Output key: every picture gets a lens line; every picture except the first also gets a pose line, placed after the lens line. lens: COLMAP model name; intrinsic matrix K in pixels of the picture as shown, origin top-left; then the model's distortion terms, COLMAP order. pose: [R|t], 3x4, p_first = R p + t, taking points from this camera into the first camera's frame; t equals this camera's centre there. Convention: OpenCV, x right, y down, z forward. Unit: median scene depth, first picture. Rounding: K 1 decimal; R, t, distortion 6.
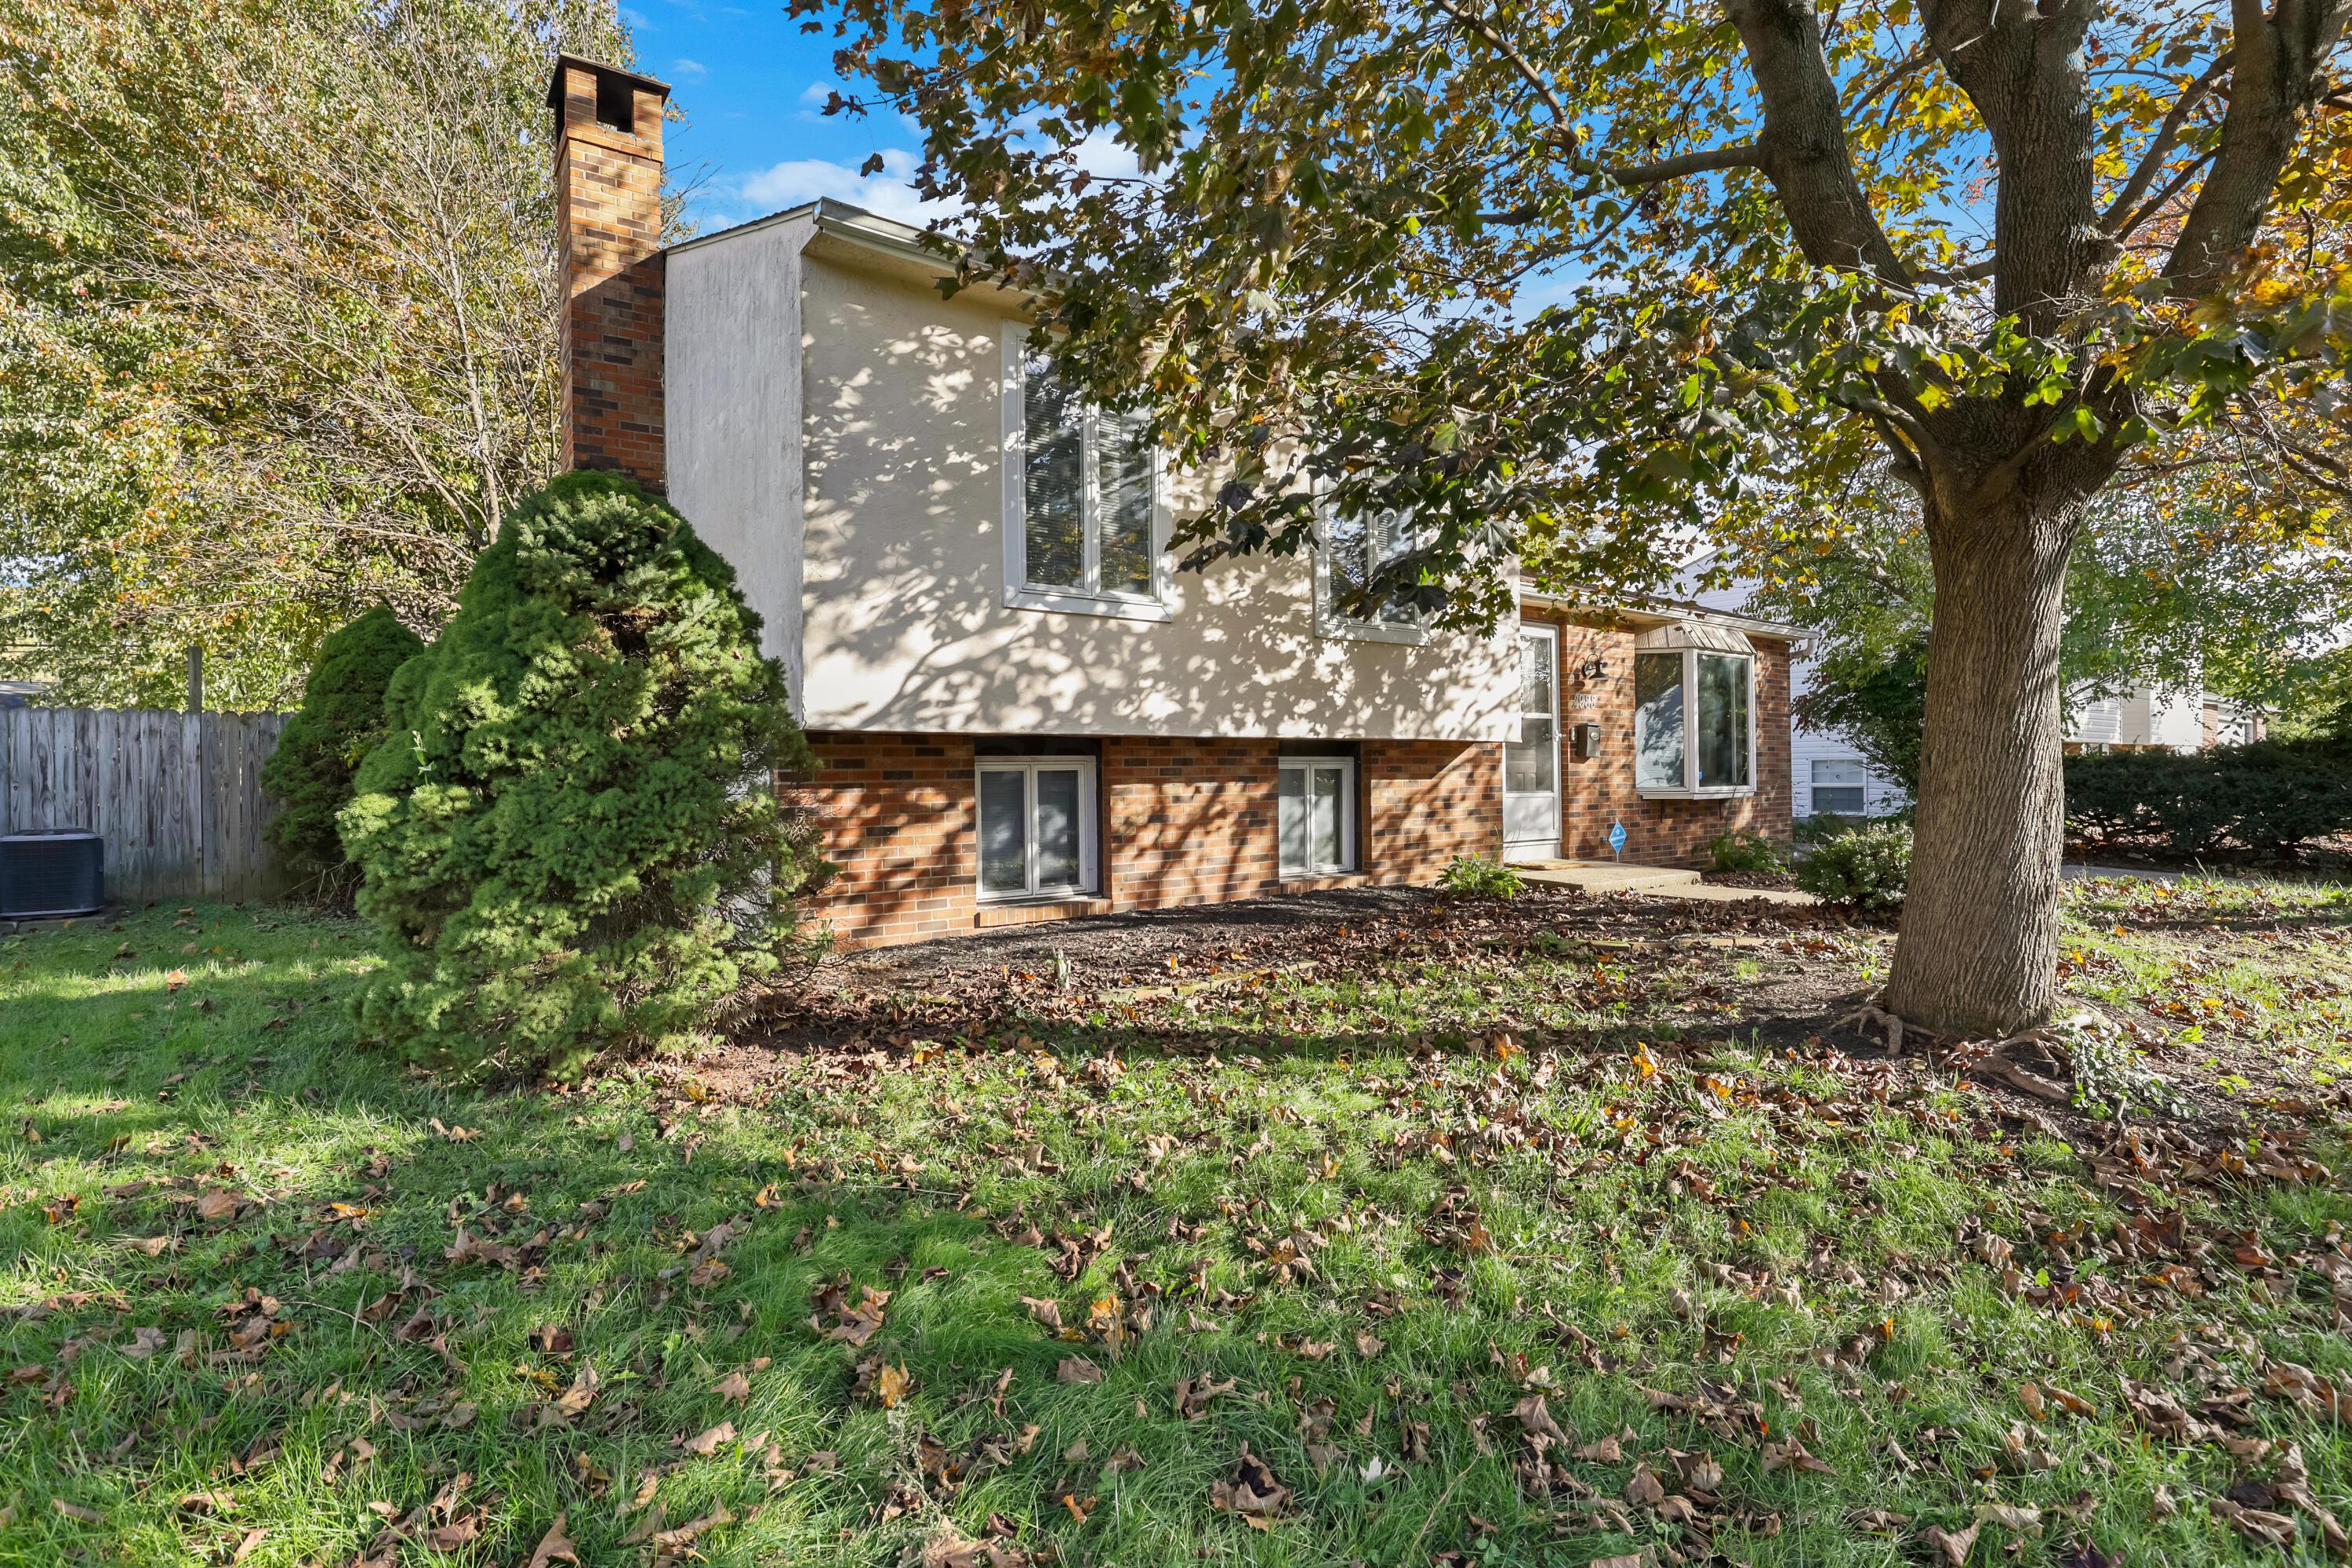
lens RADIAL K [[1107.1, 0, 1182.7], [0, 1107.1, 793.1], [0, 0, 1]] dist [-0.020128, 0.002805]
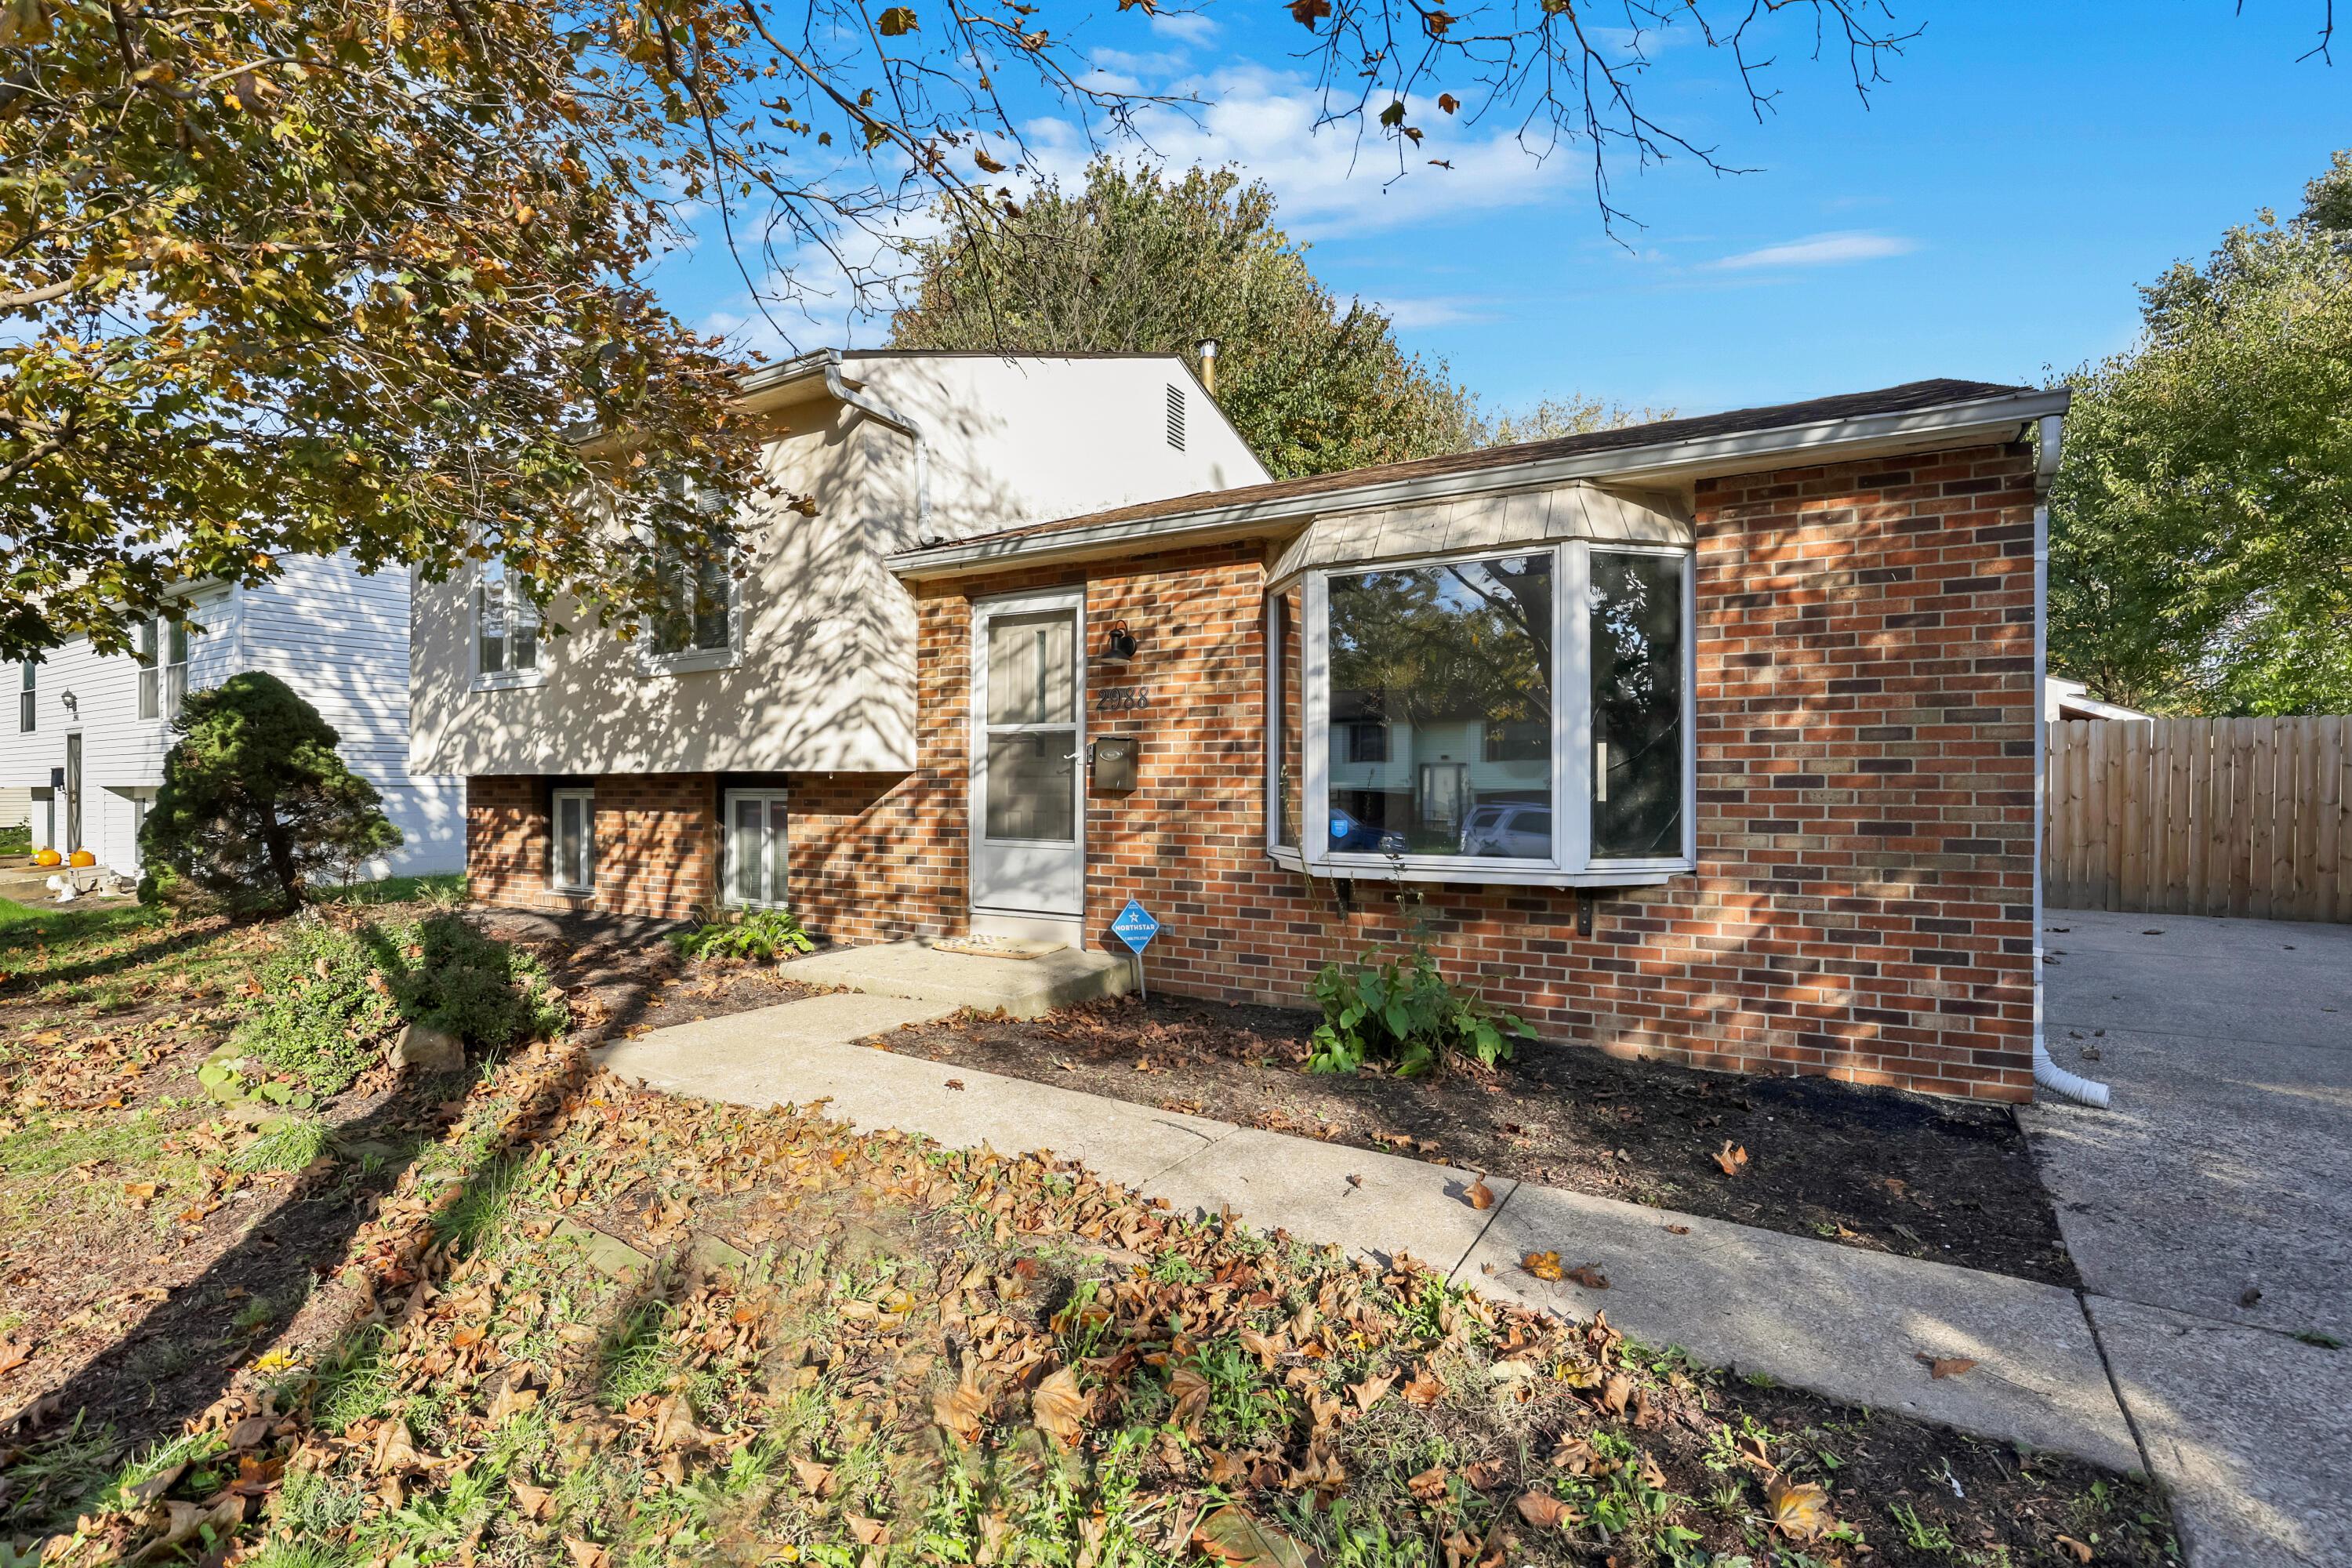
lens RADIAL K [[1107.1, 0, 1155.0], [0, 1107.1, 809.8], [0, 0, 1]] dist [-0.020128, 0.002805]
pose [[0.355084, 0.026398, -0.934462, 1.311120], [-0.021663, 0.999565, 0.020006, -0.045346], [0.934583, 0.013140, 0.355502, 1.106883]]
